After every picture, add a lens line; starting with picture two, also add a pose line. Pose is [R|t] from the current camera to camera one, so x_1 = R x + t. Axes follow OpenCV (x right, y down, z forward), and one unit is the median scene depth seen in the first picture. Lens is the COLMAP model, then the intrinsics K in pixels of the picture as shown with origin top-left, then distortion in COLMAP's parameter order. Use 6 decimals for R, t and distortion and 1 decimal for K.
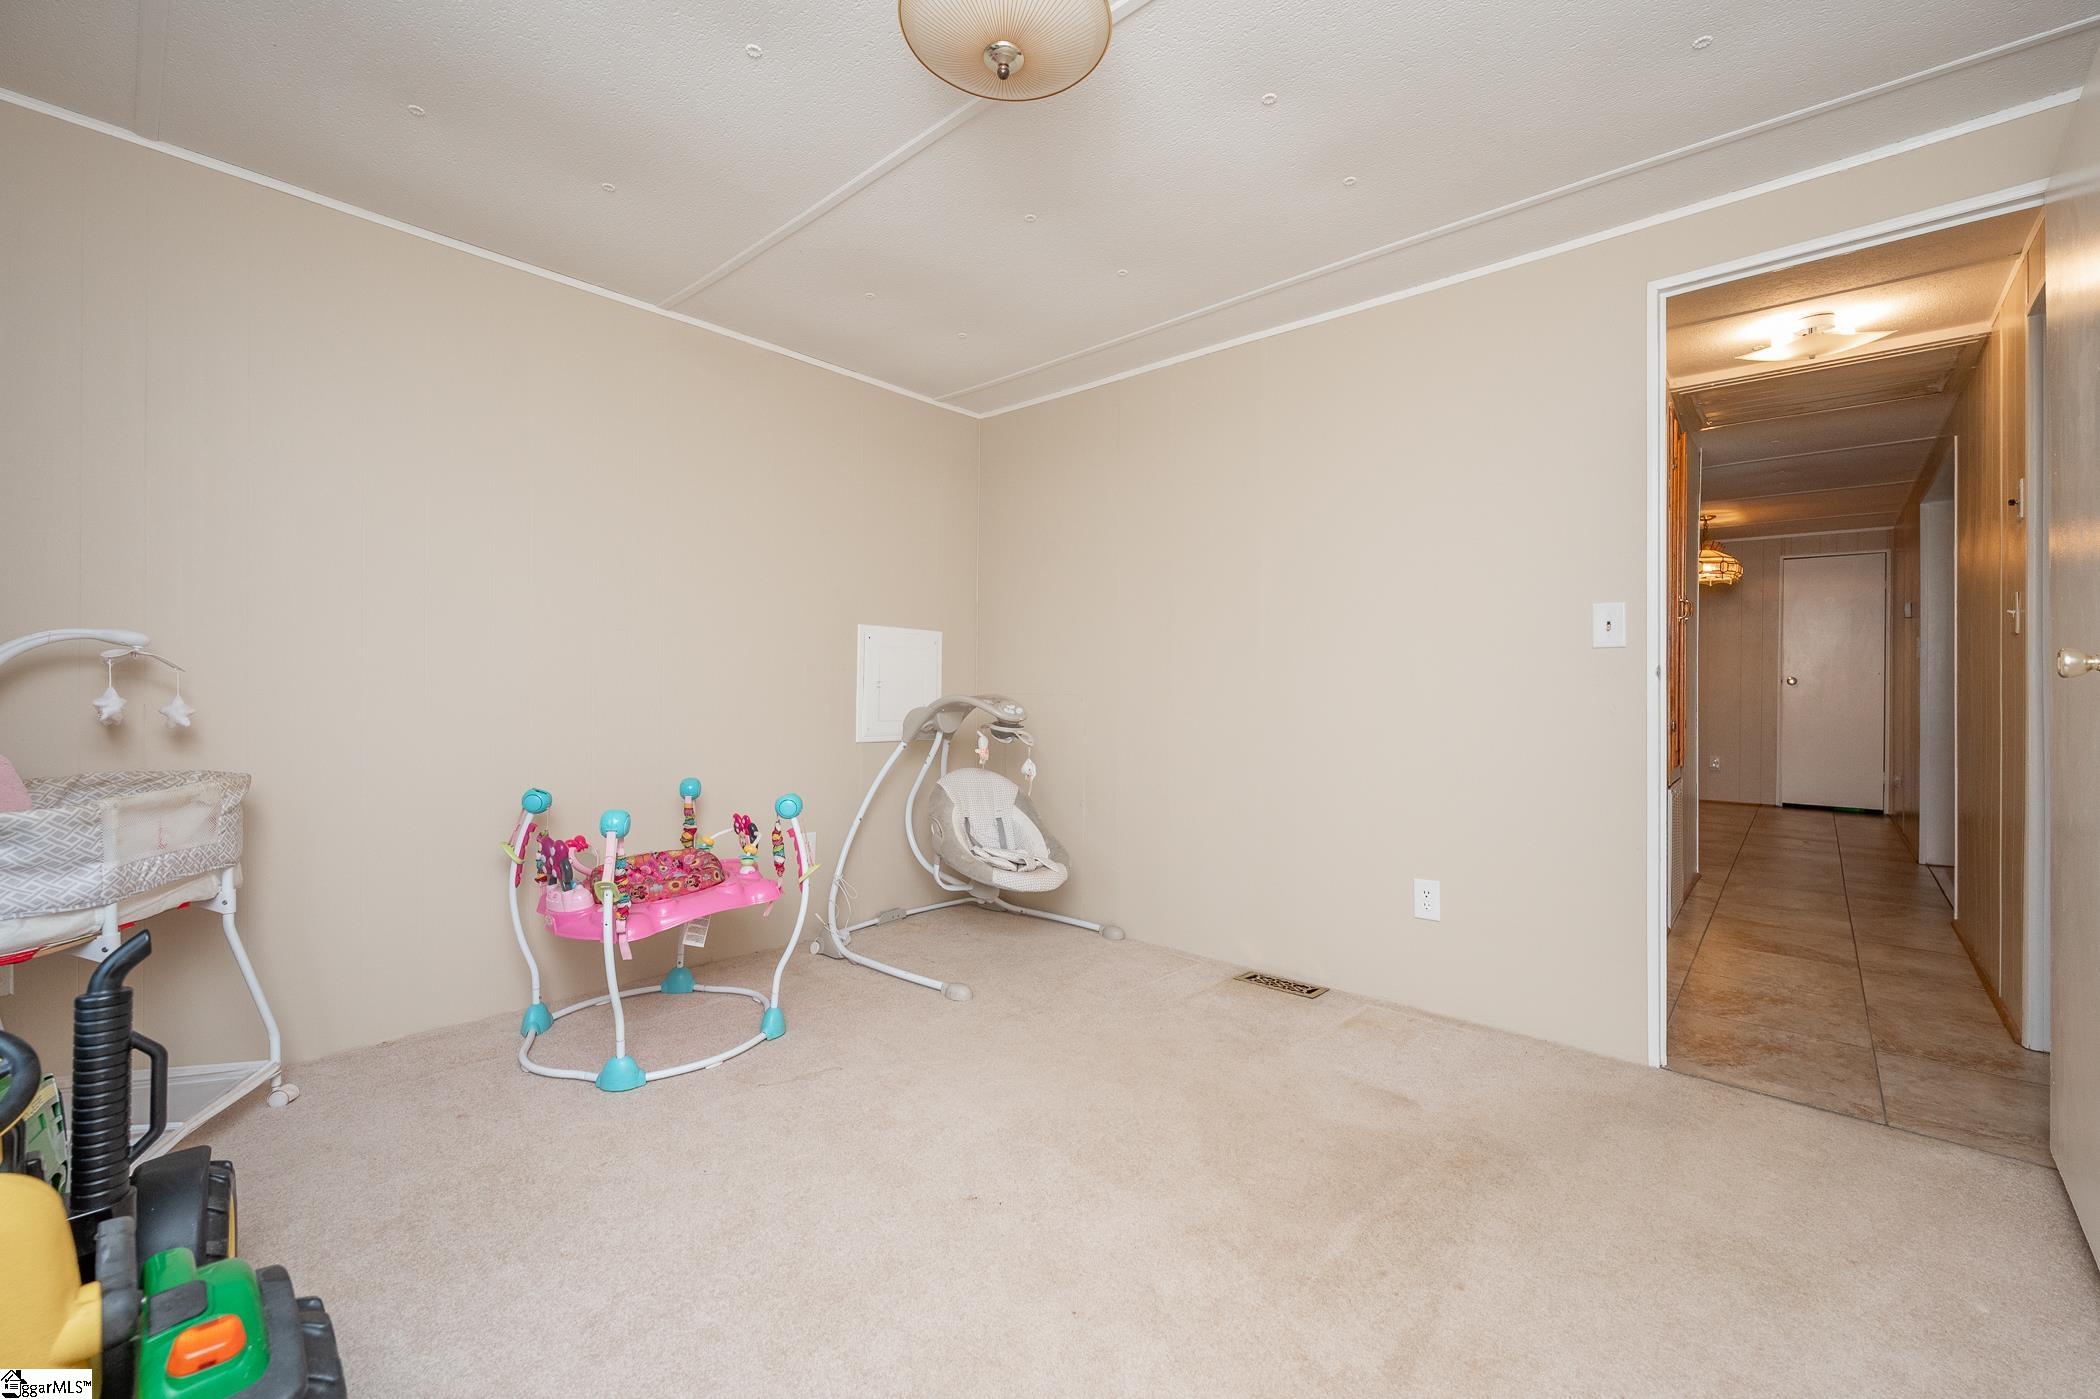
lens RADIAL K [[842.0, 0, 1056.6], [0, 842.0, 689.4], [0, 0, 1]] dist [-0.002283, -0.000103]
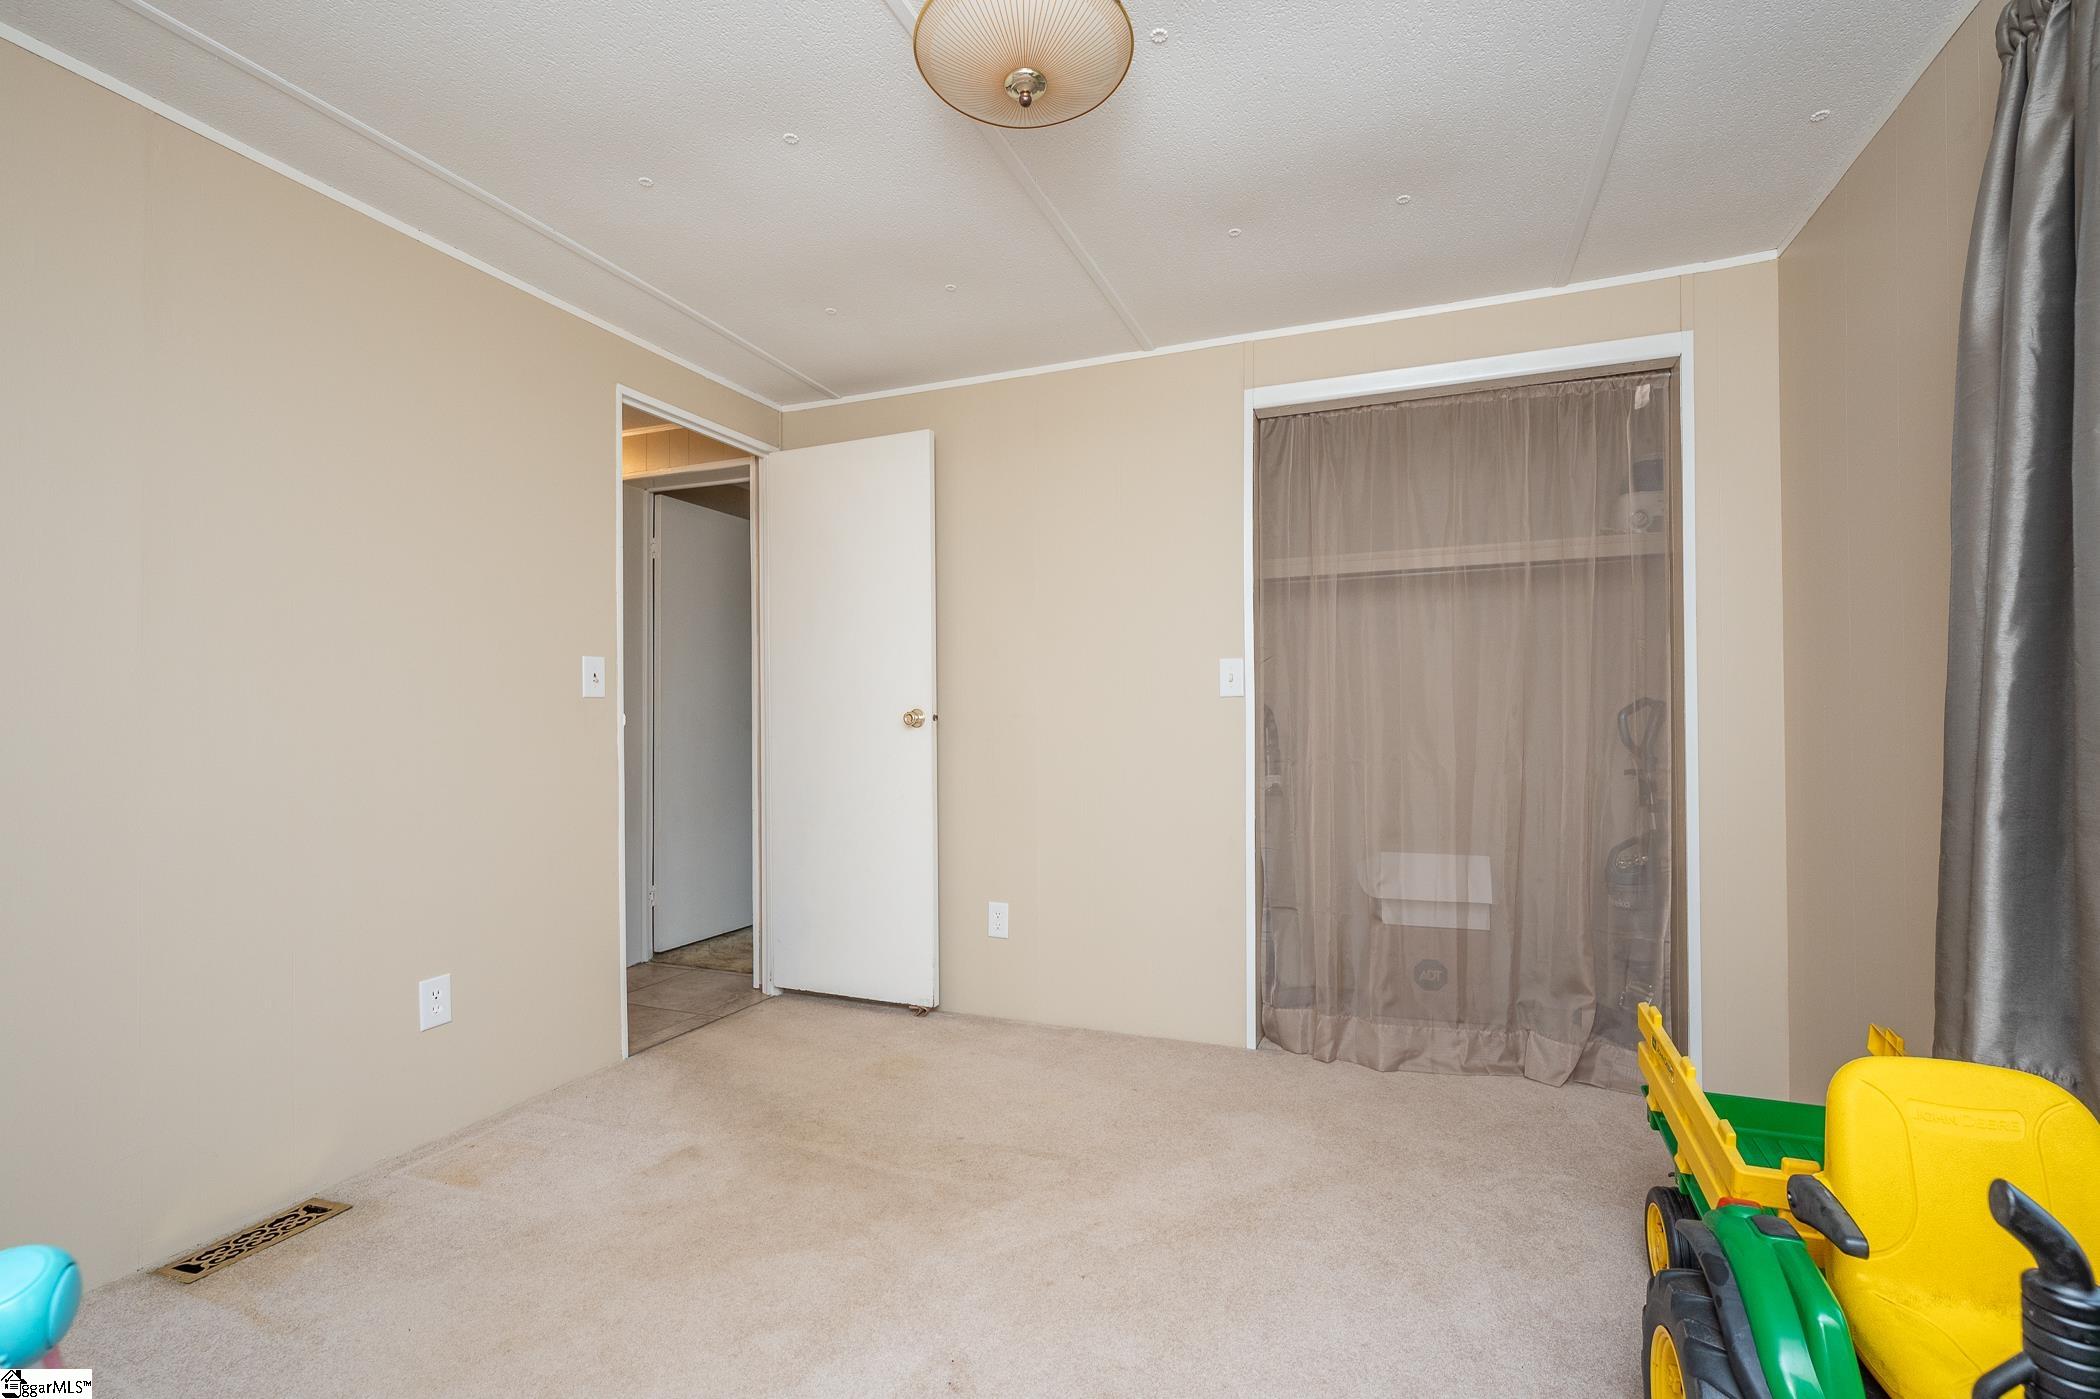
lens RADIAL K [[914.0, 0, 1056.7], [0, 914.0, 716.2], [0, 0, 1]] dist [0.000118, -0.000321]
pose [[-0.348348, 0.002301, 0.937362, -0.621115], [0.007297, 0.999973, 0.000257, -0.020506], [-0.937337, 0.006930, -0.348355, 0.788063]]
